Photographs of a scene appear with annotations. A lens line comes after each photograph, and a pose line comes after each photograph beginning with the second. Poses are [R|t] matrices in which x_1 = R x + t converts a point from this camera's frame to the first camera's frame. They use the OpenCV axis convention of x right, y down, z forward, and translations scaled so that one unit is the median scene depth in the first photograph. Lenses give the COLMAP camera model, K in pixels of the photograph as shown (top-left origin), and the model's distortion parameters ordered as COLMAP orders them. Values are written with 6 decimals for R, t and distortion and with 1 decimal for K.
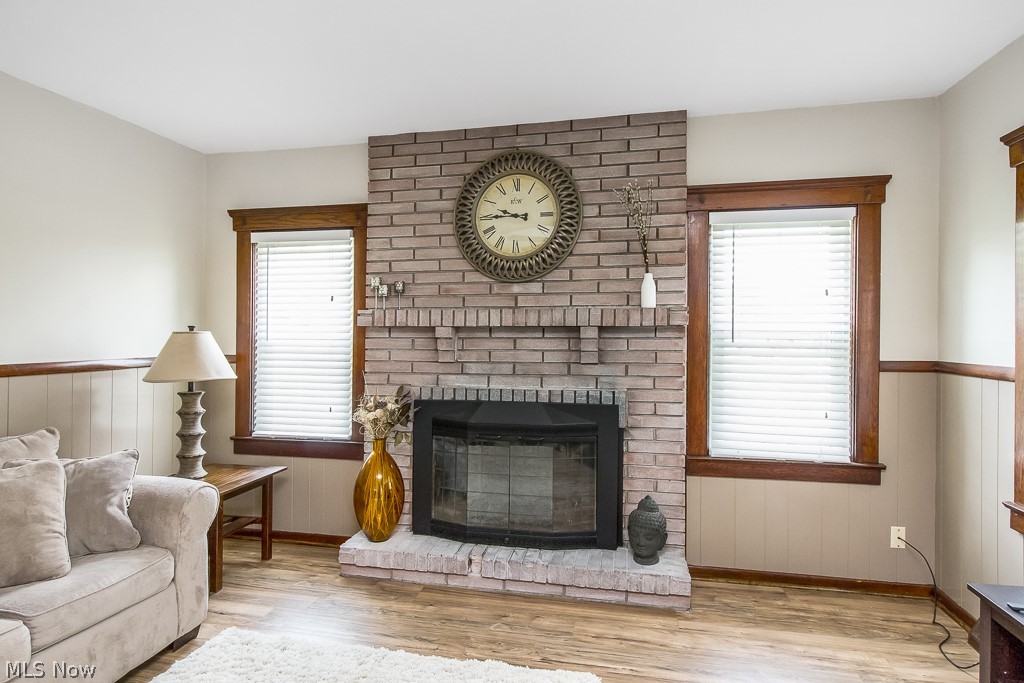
lens RADIAL K [[548.5, 0, 514.4], [0, 548.5, 345.5], [0, 0, 1]] dist [-0.004357, -0.006723]
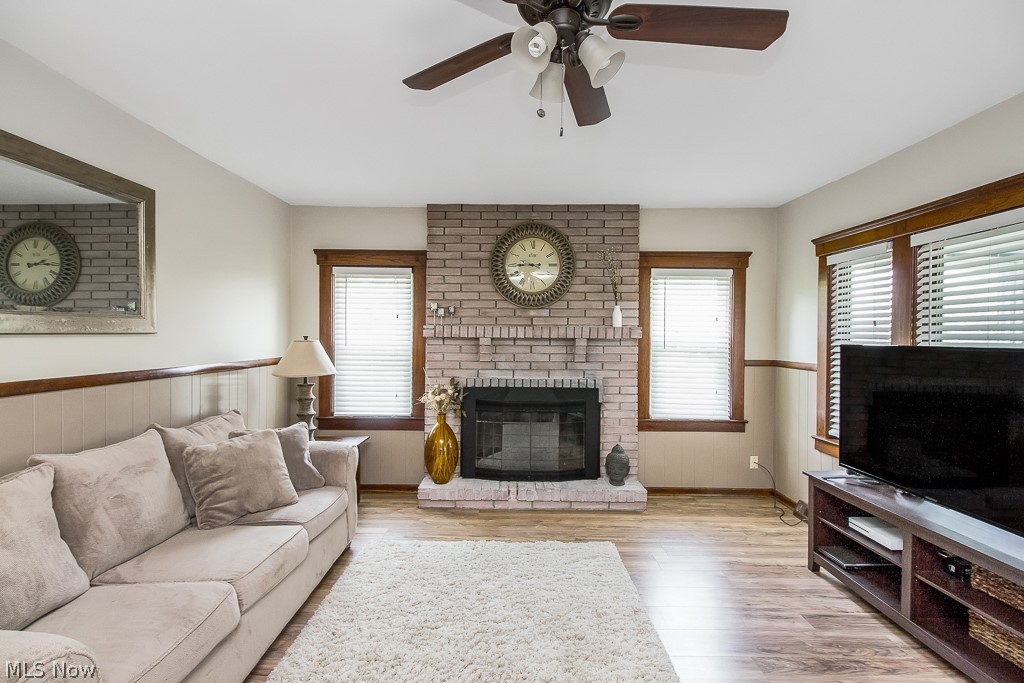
lens RADIAL K [[473.8, 0, 509.7], [0, 473.8, 348.9], [0, 0, 1]] dist [-0.002513, 0.000374]
pose [[0.977889, 0.001607, 0.209120, -0.344611], [-0.003101, 0.999972, 0.006815, -0.013394], [-0.209104, -0.007313, 0.977866, -0.281910]]
